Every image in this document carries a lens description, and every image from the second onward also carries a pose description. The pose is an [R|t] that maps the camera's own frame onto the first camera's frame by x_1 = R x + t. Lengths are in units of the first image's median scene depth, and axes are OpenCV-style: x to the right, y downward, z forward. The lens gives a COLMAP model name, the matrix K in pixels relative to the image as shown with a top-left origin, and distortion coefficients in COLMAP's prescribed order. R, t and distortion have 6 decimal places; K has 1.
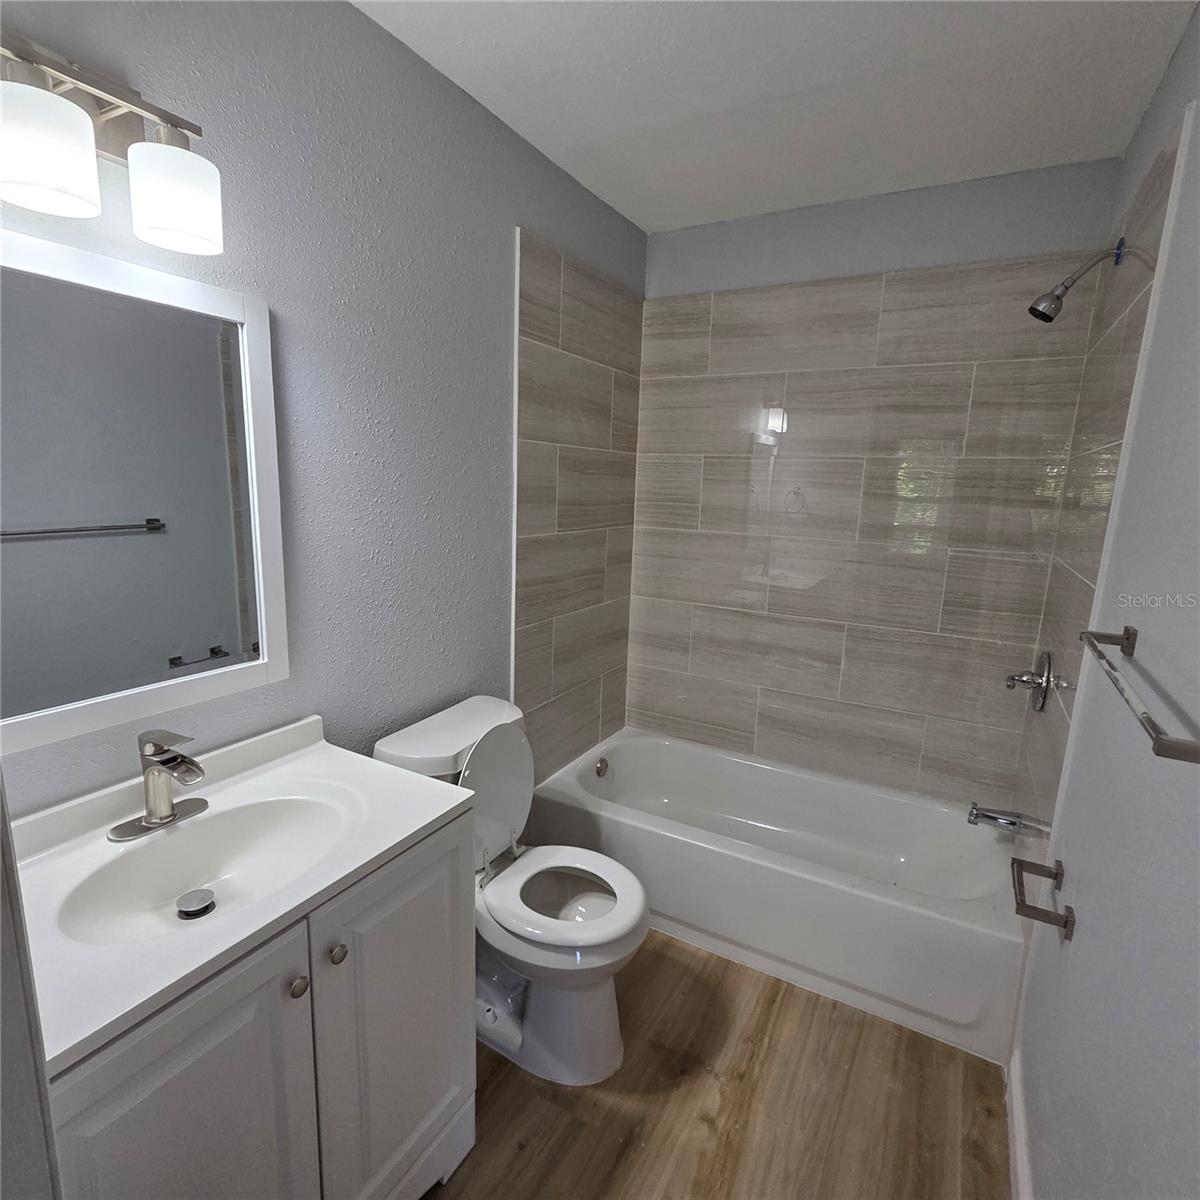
lens RADIAL K [[650.5, 0, 605.4], [0, 650.5, 600.8], [0, 0, 1]] dist [0.007928, -0.003004]
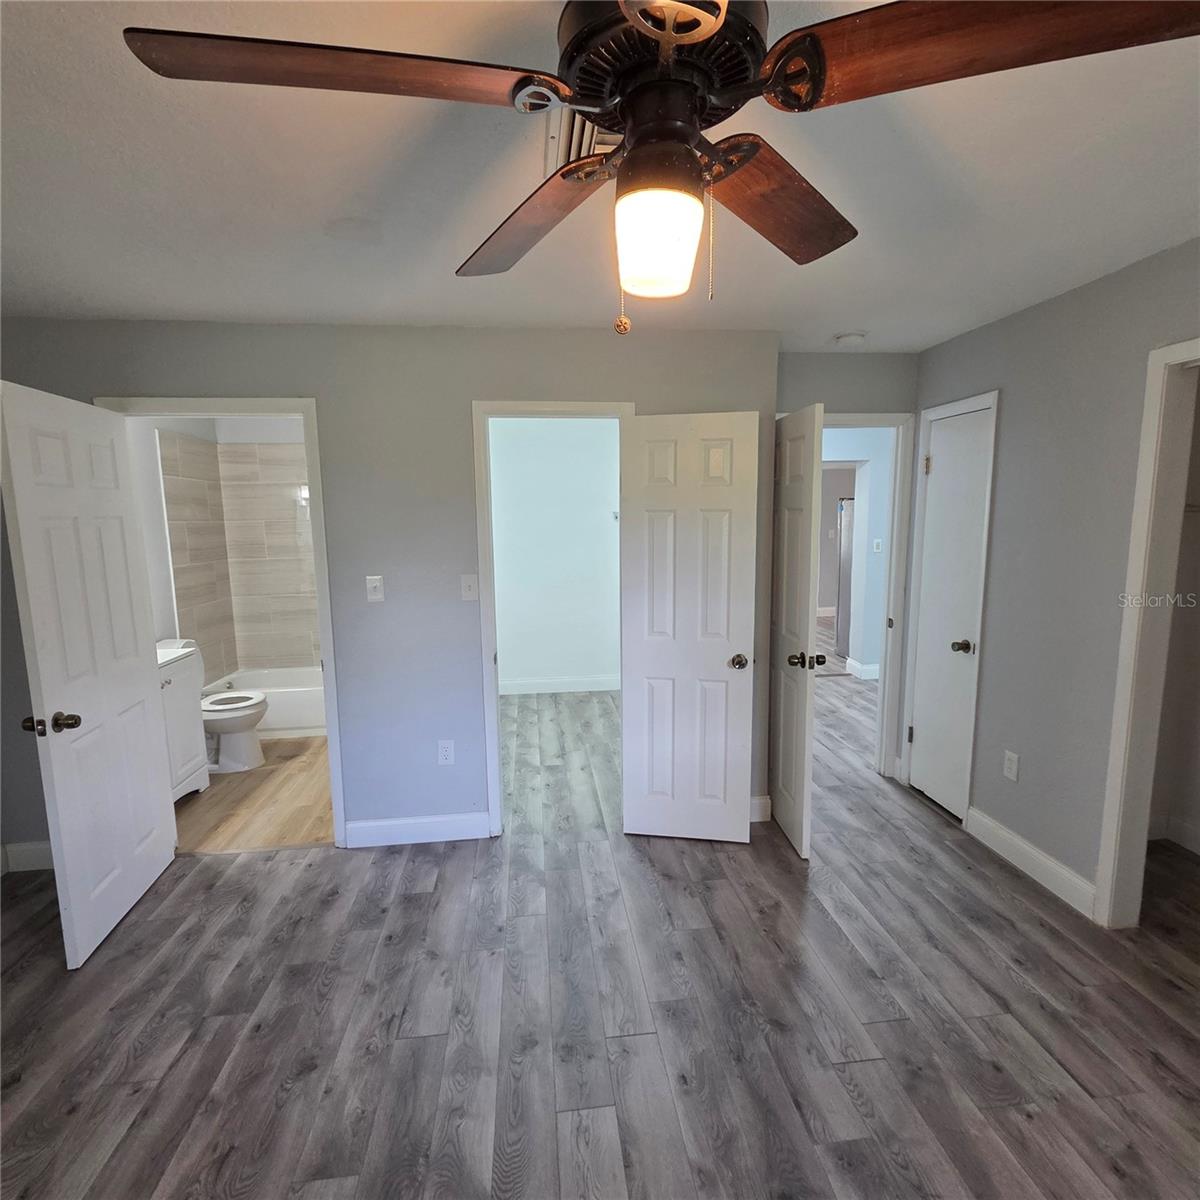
lens RADIAL K [[650.5, 0, 601.6], [0, 650.5, 605.5], [0, 0, 1]] dist [0.007928, -0.003004]
pose [[0.810808, -0.128560, 0.571019, -0.178445], [0.153518, 0.988136, 0.004486, 0.177040], [-0.564821, 0.084024, 0.820924, -1.171147]]
